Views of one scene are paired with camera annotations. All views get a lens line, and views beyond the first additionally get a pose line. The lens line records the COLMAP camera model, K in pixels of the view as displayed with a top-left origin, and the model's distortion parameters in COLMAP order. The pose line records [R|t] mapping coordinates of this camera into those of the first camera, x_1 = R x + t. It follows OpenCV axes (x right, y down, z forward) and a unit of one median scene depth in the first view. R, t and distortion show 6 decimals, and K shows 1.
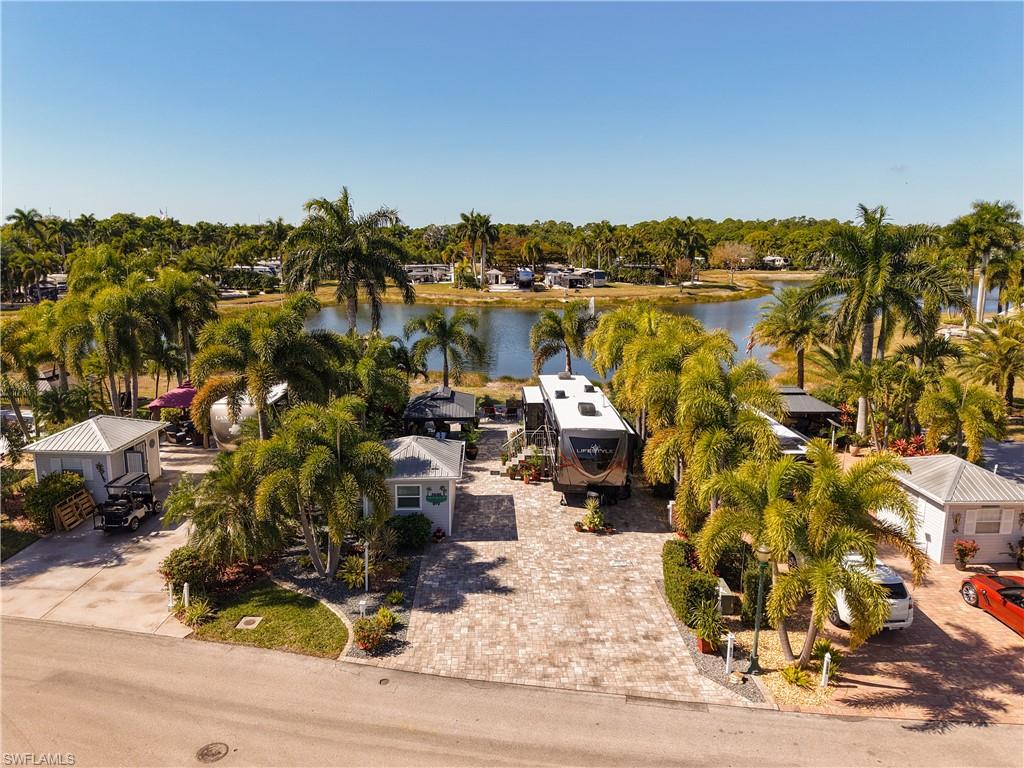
lens RADIAL K [[707.1, 0, 513.1], [0, 707.1, 358.0], [0, 0, 1]] dist [0.043704, -0.037448]
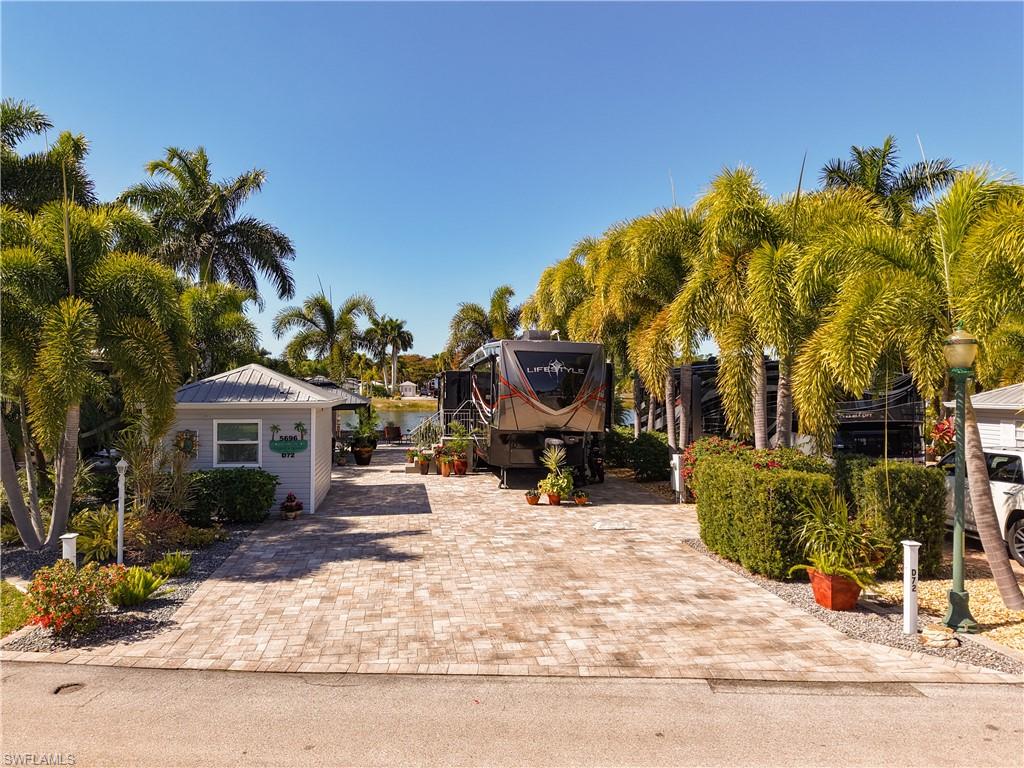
lens RADIAL K [[715.6, 0, 508.5], [0, 715.6, 386.6], [0, 0, 1]] dist [0.036653, -0.034720]
pose [[0.993662, -0.008135, 0.112113, 0.005150], [0.027075, 0.985335, -0.168470, 0.319371], [-0.109098, 0.170438, 0.979310, 0.501161]]
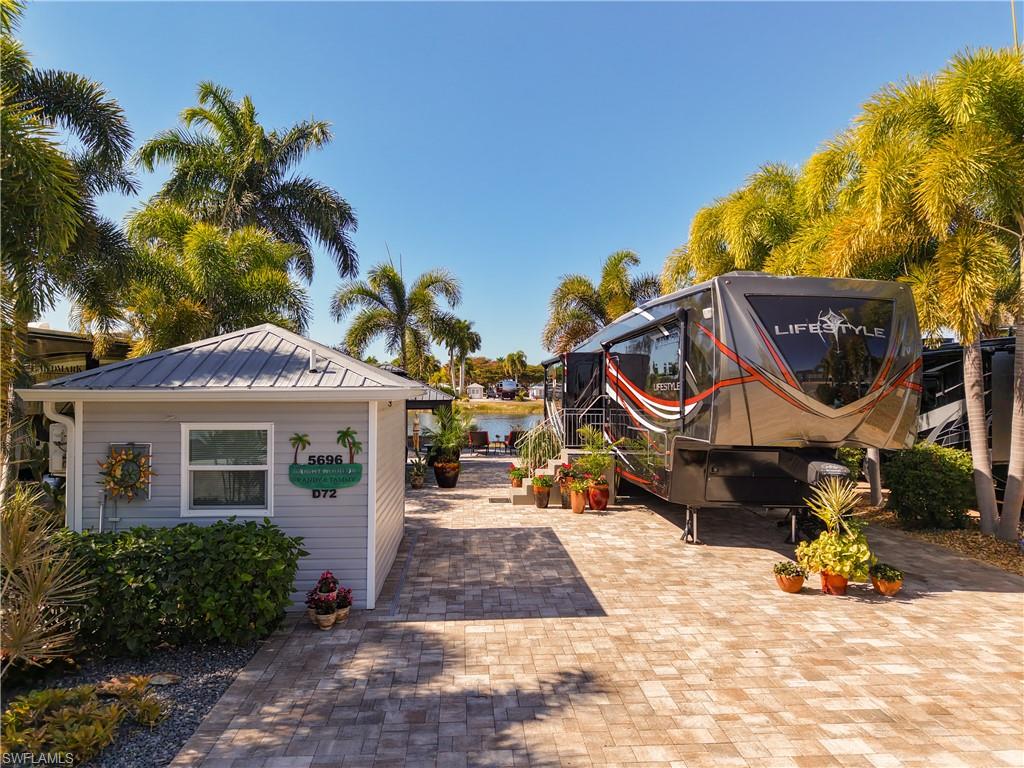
lens RADIAL K [[694.0, 0, 506.3], [0, 694.0, 382.5], [0, 0, 1]] dist [0.046700, -0.040522]
pose [[0.999679, -0.008008, 0.024054, -0.050428], [0.012243, 0.983323, -0.181453, 0.268889], [-0.022199, 0.181690, 0.983105, 0.887229]]
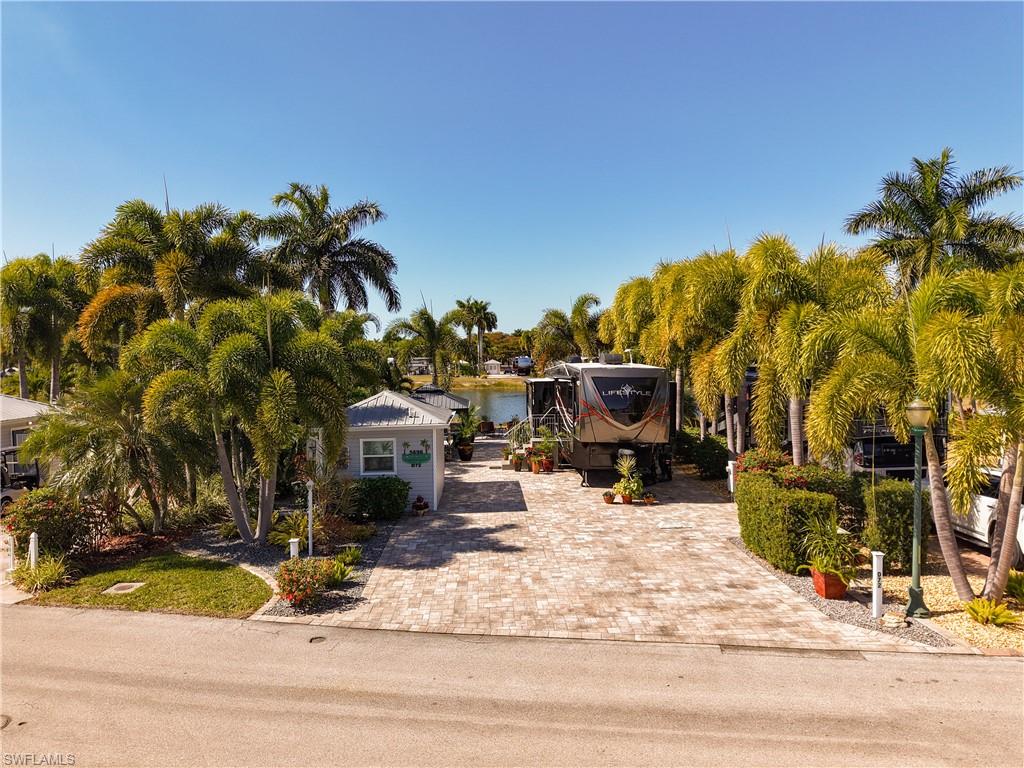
lens RADIAL K [[709.8, 0, 516.5], [0, 709.8, 384.1], [0, 0, 1]] dist [0.049260, -0.051790]
pose [[0.999654, -0.025148, 0.007695, -0.009363], [0.025950, 0.990743, -0.133247, 0.280688], [-0.004273, 0.133401, 0.991053, 0.317999]]
